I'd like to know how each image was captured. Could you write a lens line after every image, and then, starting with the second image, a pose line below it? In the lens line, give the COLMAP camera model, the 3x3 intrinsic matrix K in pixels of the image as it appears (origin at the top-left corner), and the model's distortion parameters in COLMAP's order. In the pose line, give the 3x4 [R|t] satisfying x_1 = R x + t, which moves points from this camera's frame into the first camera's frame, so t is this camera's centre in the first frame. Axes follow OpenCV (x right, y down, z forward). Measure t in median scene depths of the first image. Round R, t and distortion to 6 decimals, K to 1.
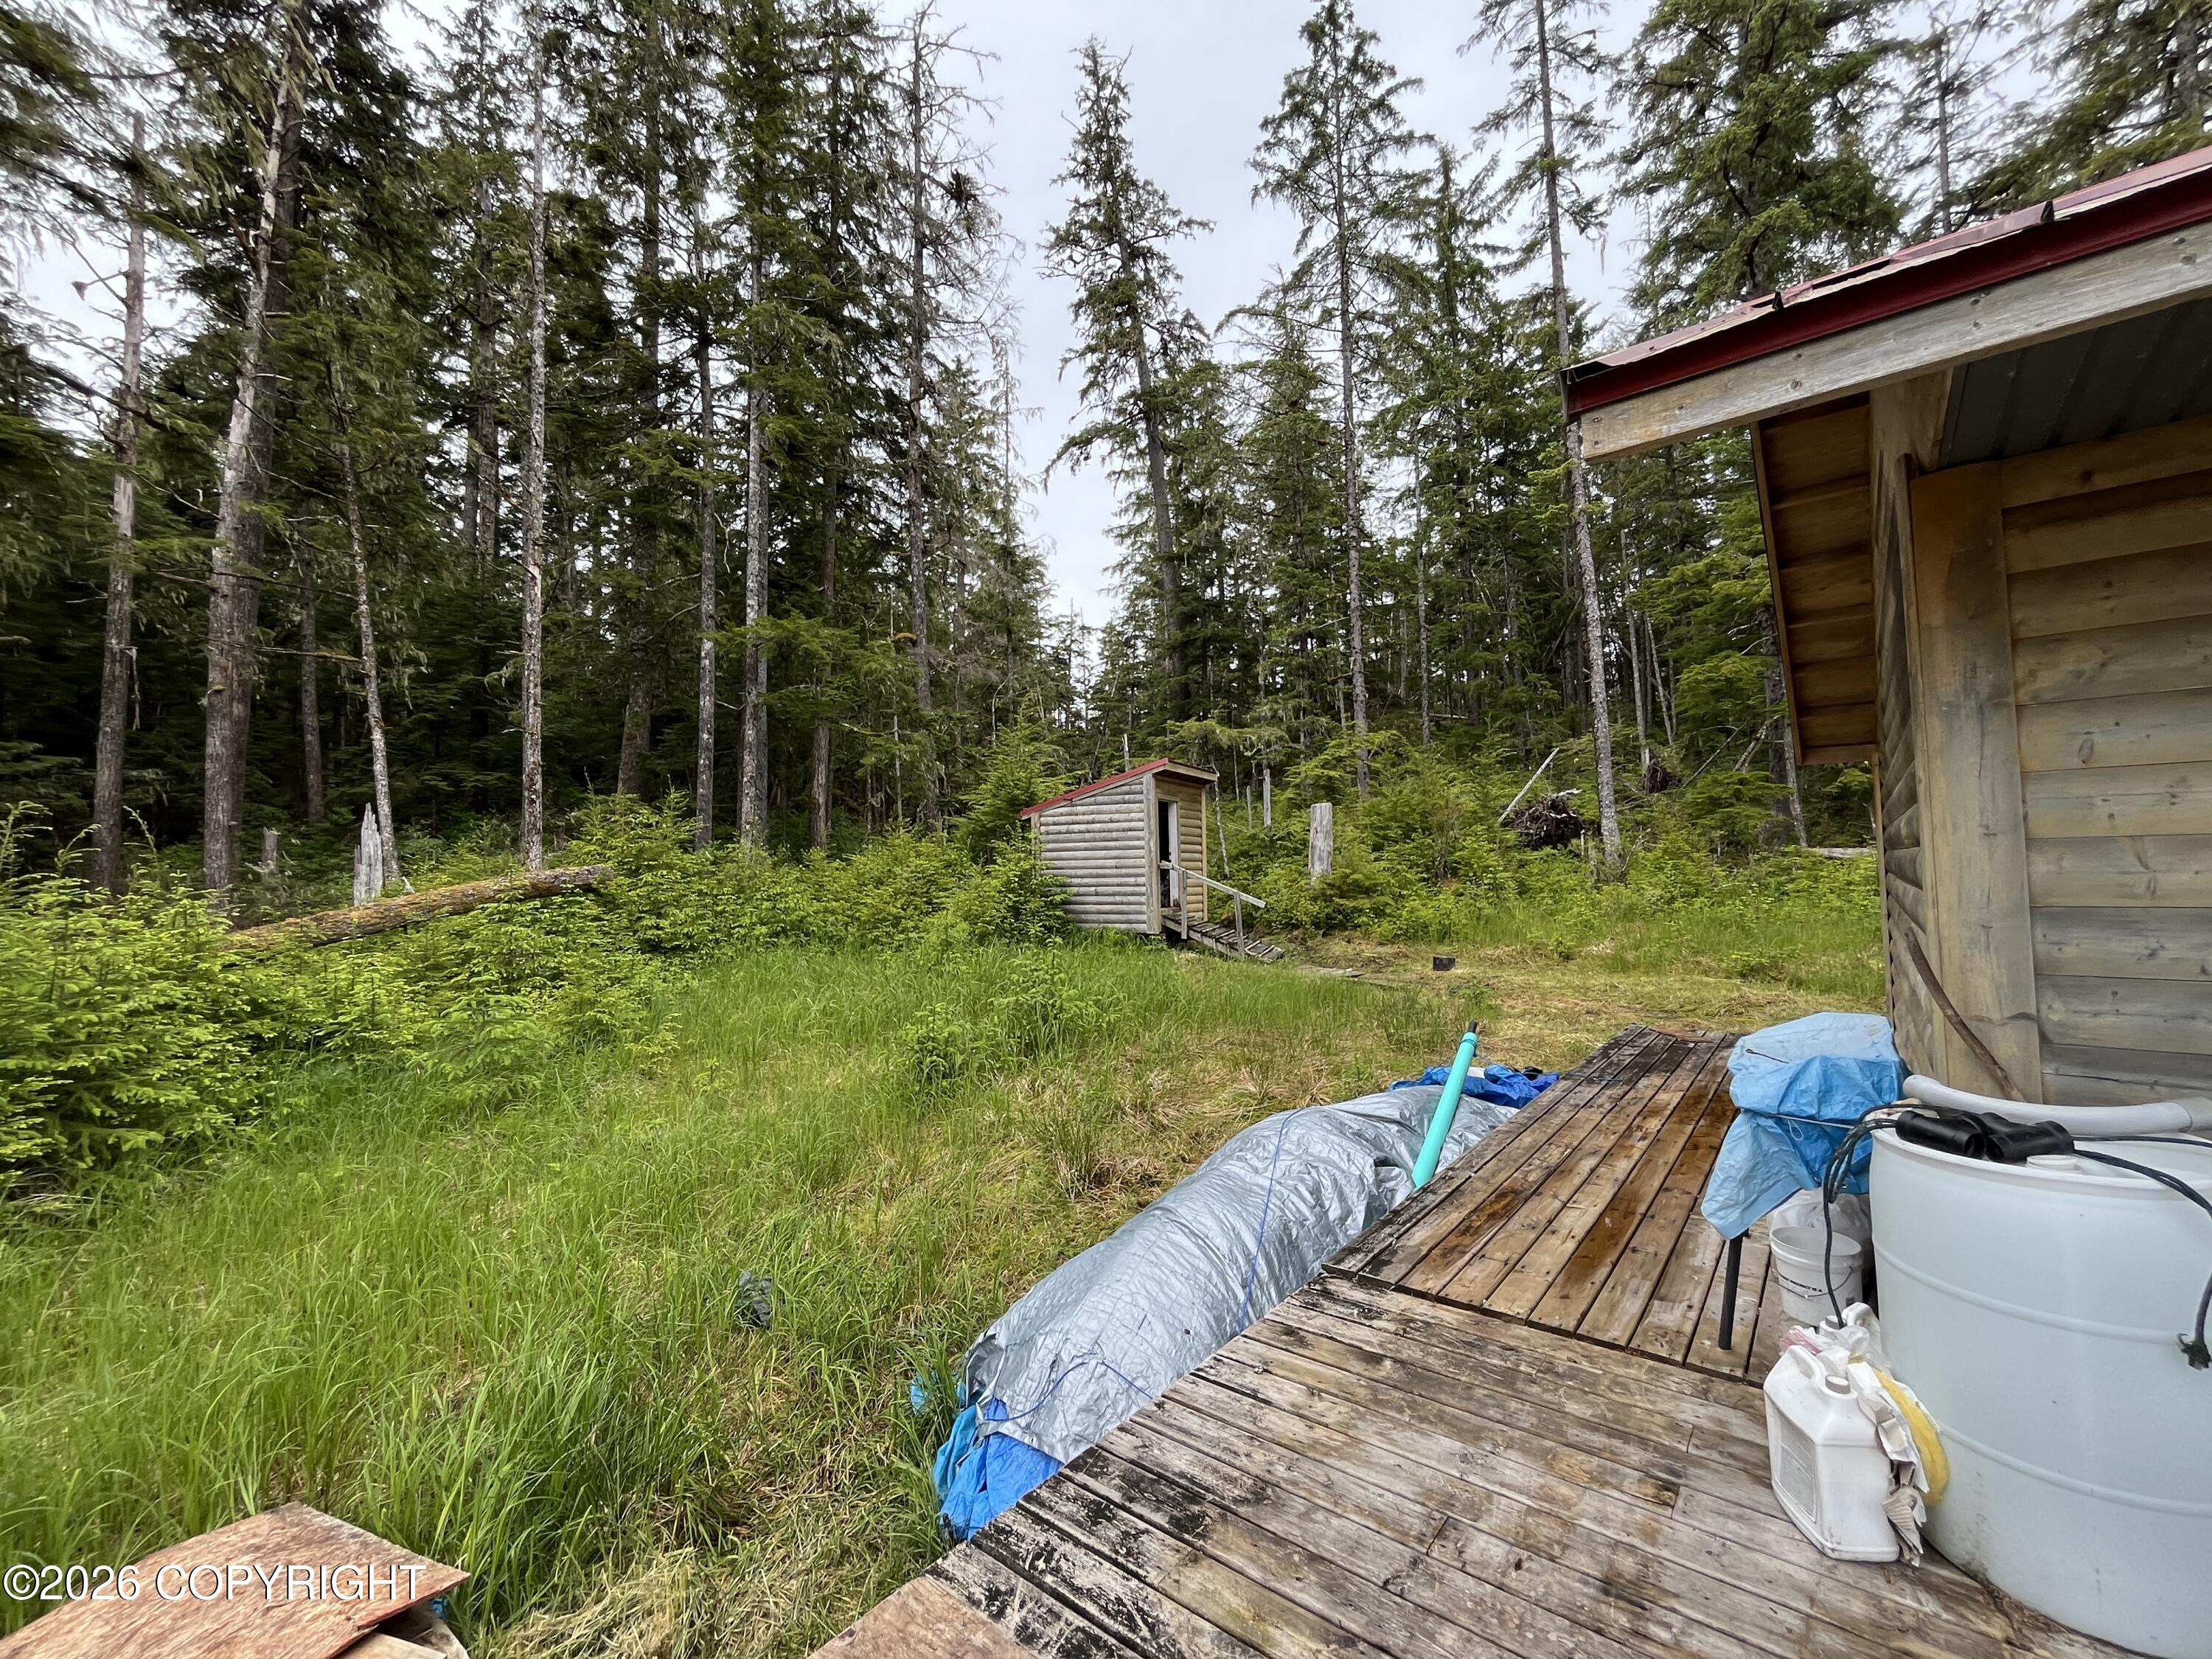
lens RADIAL K [[899.1, 0, 1106.0], [0, 899.1, 829.5], [0, 0, 1]] dist [0.002442, -0.000887]
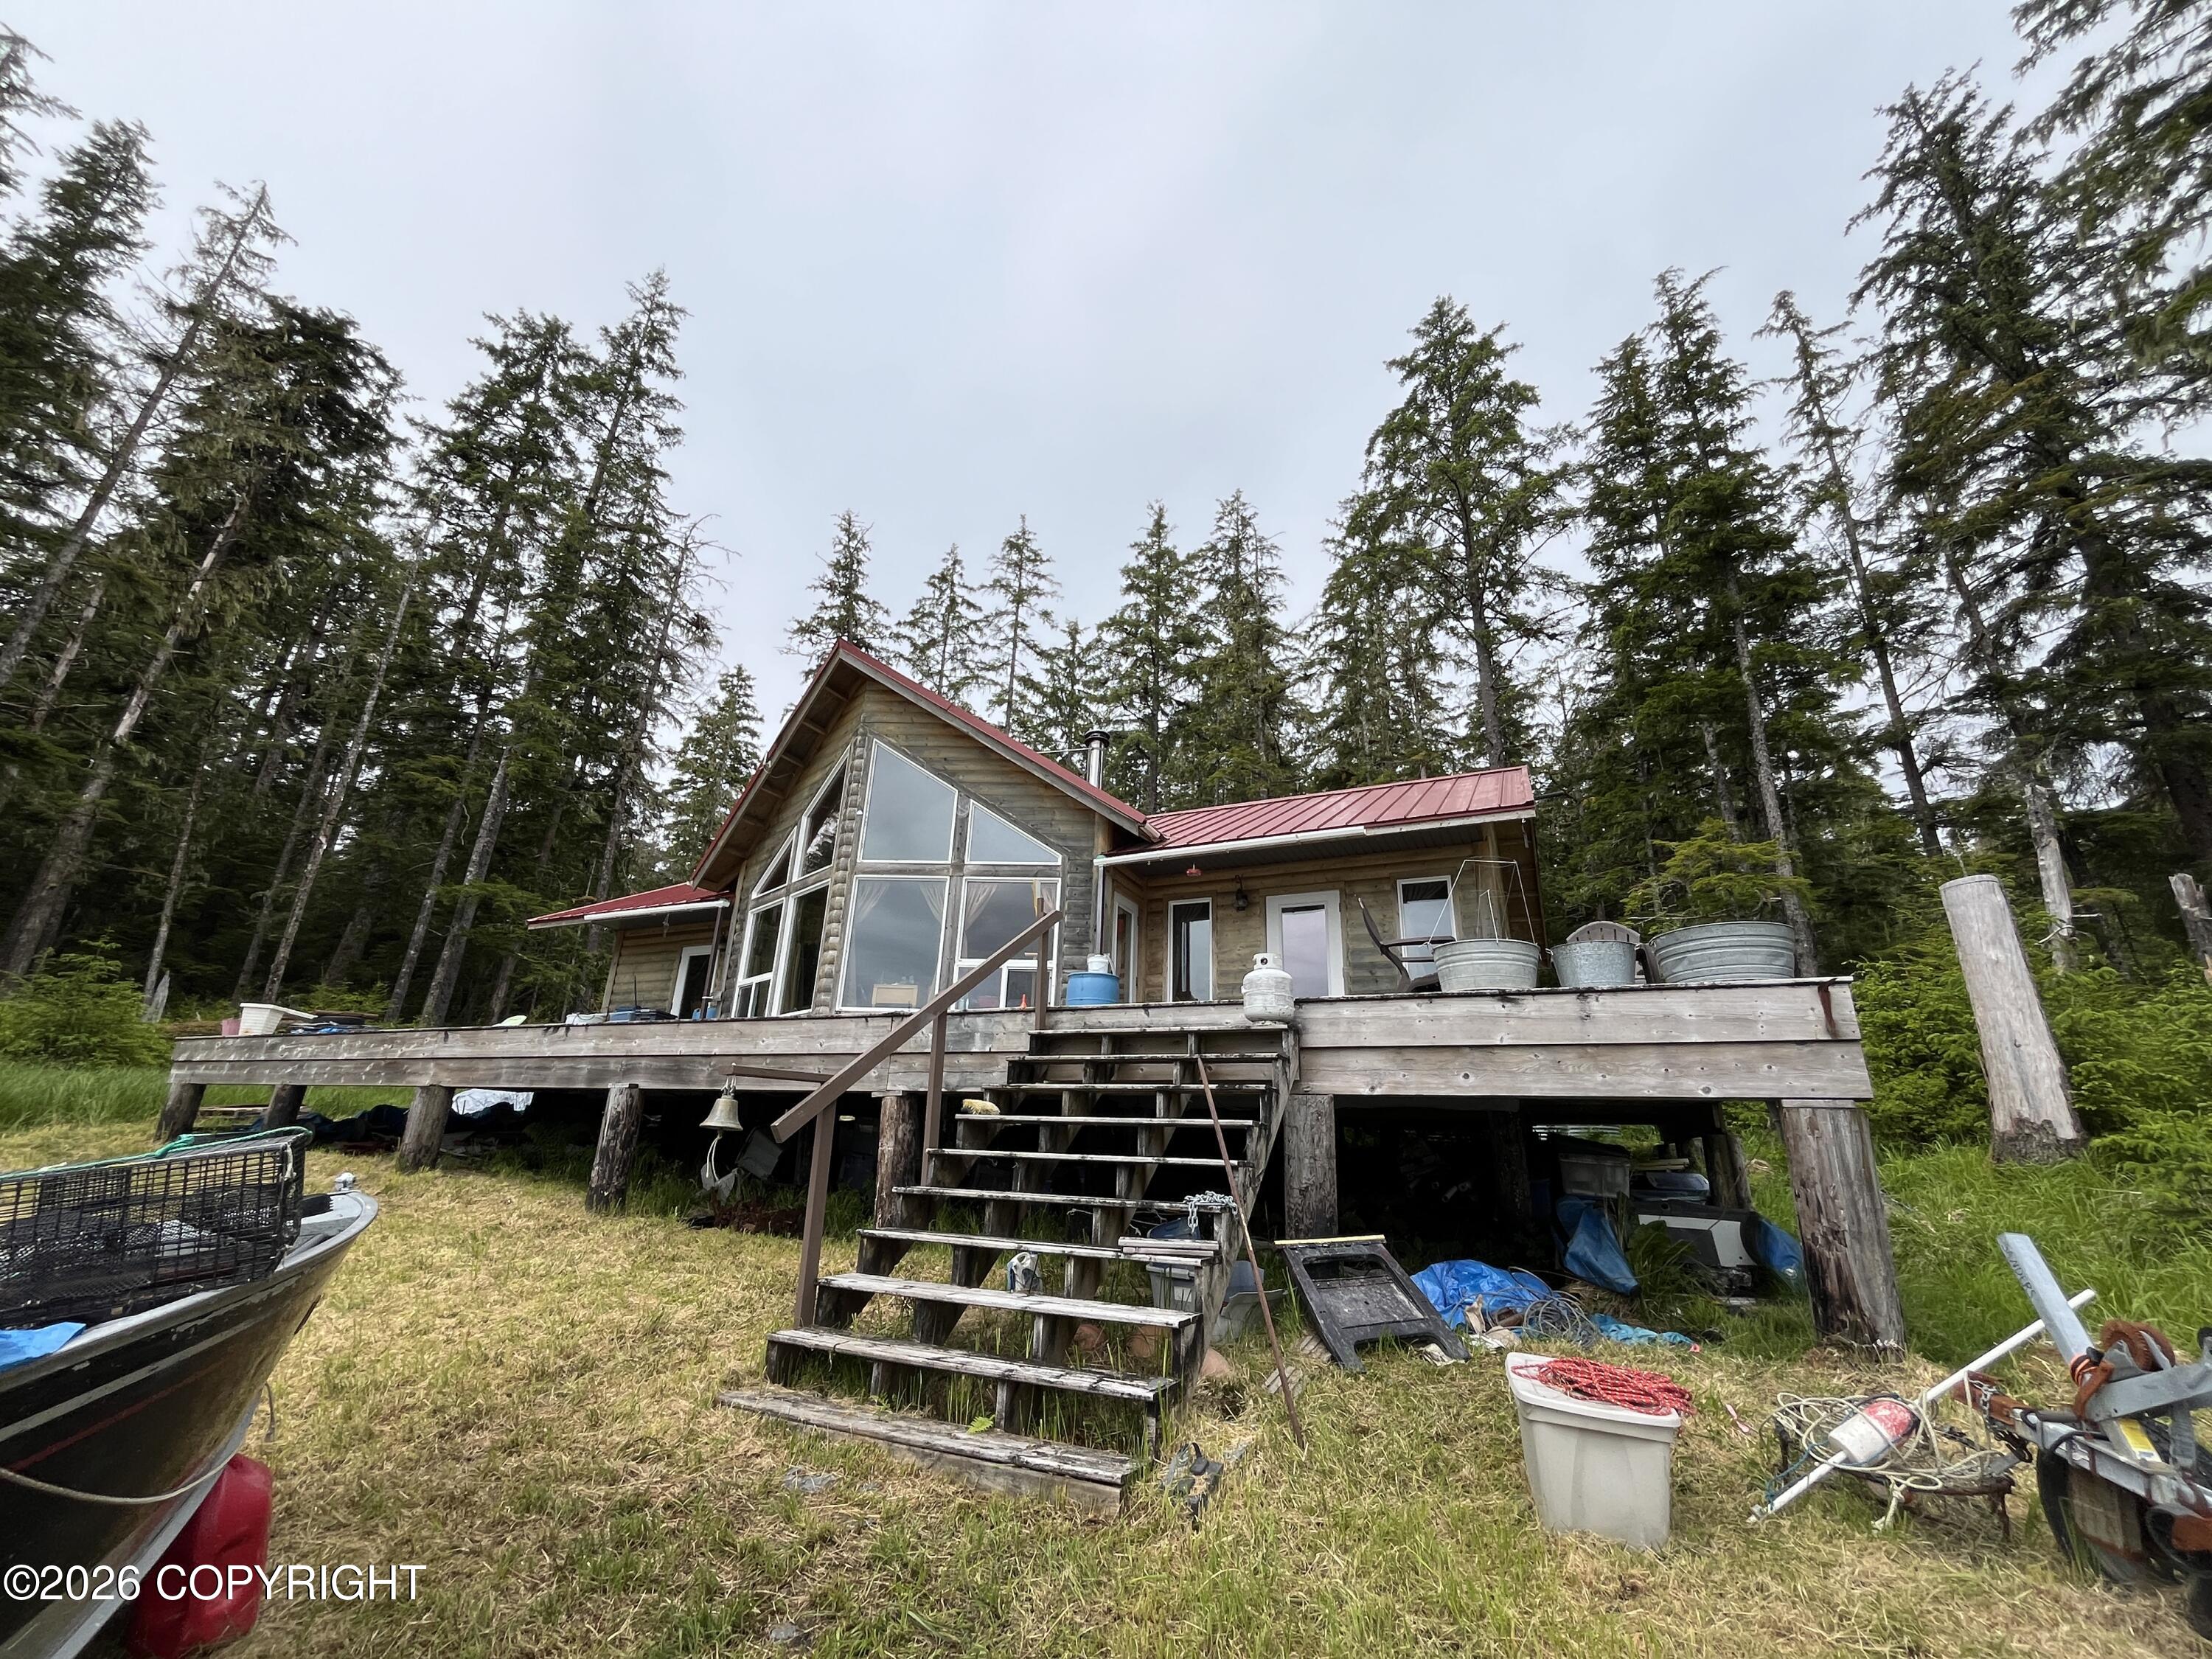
lens RADIAL K [[905.2, 0, 1106.0], [0, 905.2, 829.5], [0, 0, 1]] dist [-0.004125, -0.000322]
pose [[0.968239, 0.132243, 0.212190, 0.235988], [-0.063529, 0.950944, -0.302769, 0.060411], [-0.241820, 0.279672, 0.929143, -0.528632]]
